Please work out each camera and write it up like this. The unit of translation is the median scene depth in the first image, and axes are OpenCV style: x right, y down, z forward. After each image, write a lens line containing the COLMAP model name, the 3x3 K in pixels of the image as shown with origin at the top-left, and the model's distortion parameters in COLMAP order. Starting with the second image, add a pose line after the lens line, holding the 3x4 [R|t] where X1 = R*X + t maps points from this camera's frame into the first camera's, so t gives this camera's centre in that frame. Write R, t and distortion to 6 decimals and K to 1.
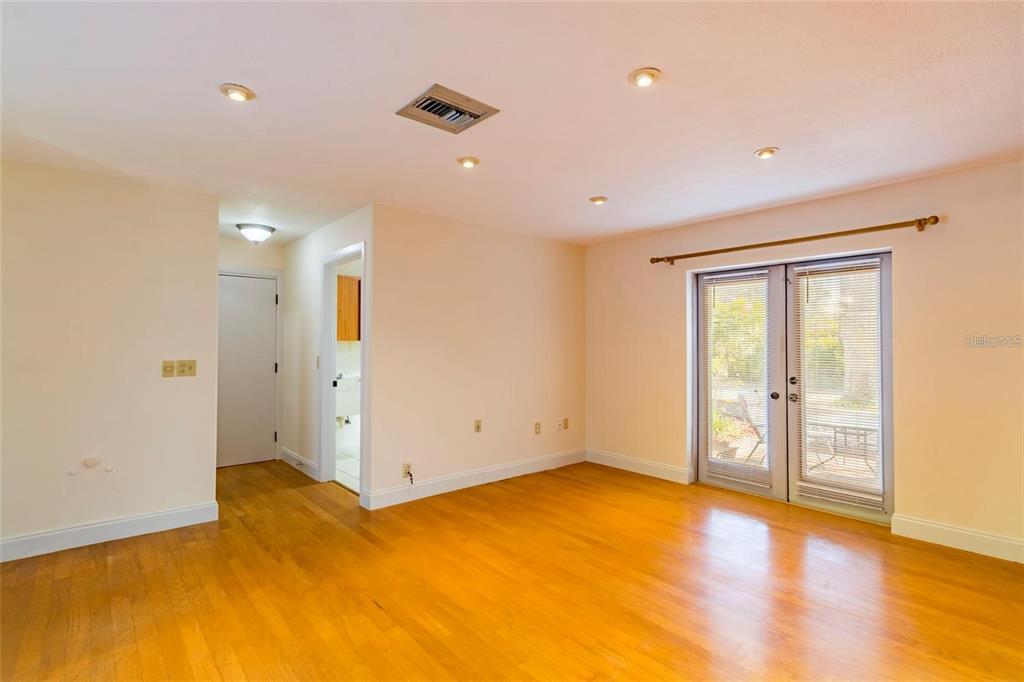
lens RADIAL K [[489.0, 0, 519.2], [0, 489.0, 339.9], [0, 0, 1]] dist [-0.000604, -0.000317]
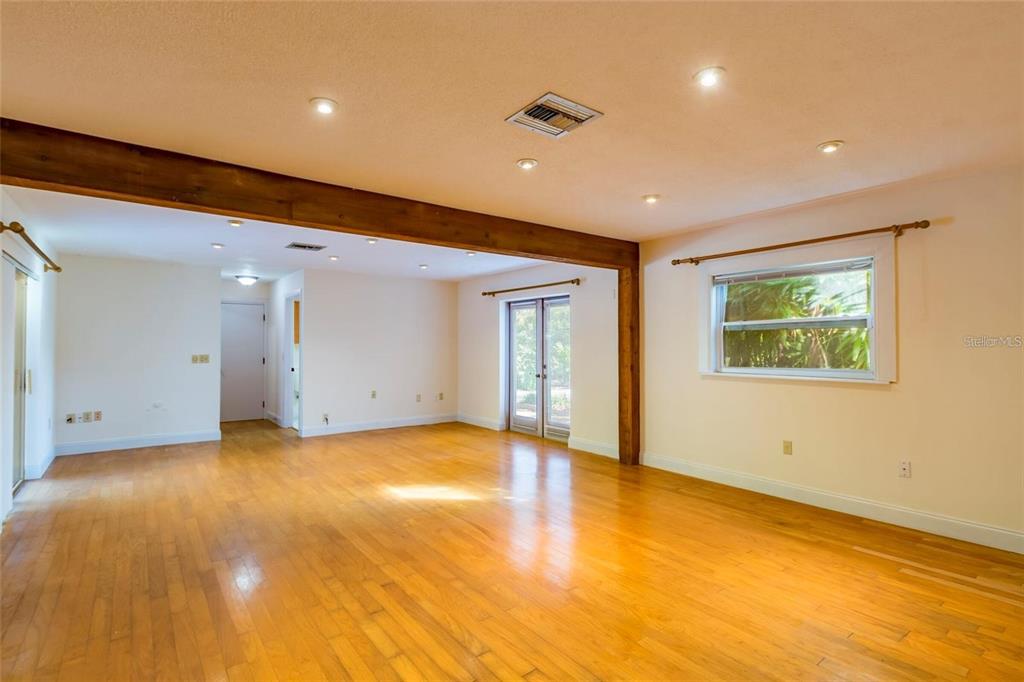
lens RADIAL K [[489.0, 0, 519.2], [0, 489.0, 339.9], [0, 0, 1]] dist [-0.000604, -0.000317]
pose [[0.998208, -0.003326, -0.059747, 0.518222], [0.003110, 0.999988, -0.003709, -0.003886], [0.059758, 0.003517, 0.998207, -0.651551]]
